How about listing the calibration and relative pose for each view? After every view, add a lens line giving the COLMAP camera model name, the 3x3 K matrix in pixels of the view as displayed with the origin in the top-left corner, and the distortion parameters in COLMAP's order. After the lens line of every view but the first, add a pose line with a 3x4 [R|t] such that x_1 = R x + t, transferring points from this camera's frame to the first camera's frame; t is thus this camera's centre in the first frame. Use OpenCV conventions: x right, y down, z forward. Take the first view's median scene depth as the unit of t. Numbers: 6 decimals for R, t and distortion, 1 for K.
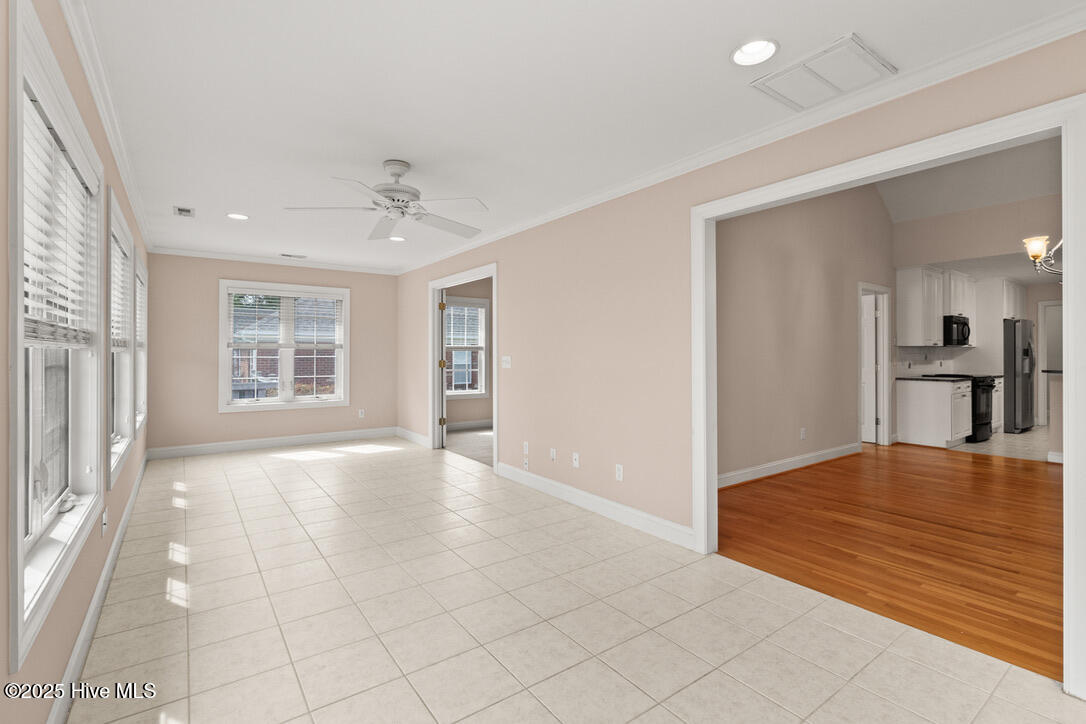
lens RADIAL K [[494.8, 0, 540.1], [0, 494.8, 356.0], [0, 0, 1]] dist [0.001633, 0.000306]
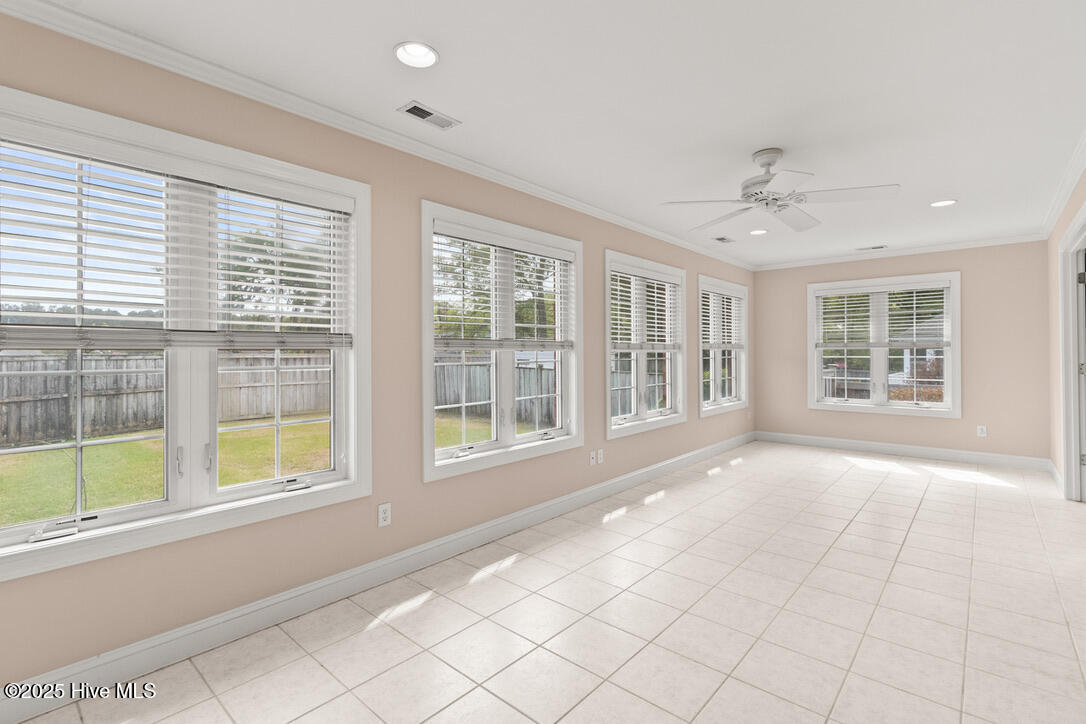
lens RADIAL K [[502.5, 0, 544.1], [0, 502.5, 348.4], [0, 0, 1]] dist [0.000458, 0.000271]
pose [[0.226563, -0.010333, -0.973942, 0.288690], [-0.004821, 0.999920, -0.011730, 0.000274], [0.973985, 0.007353, 0.226495, 0.191449]]
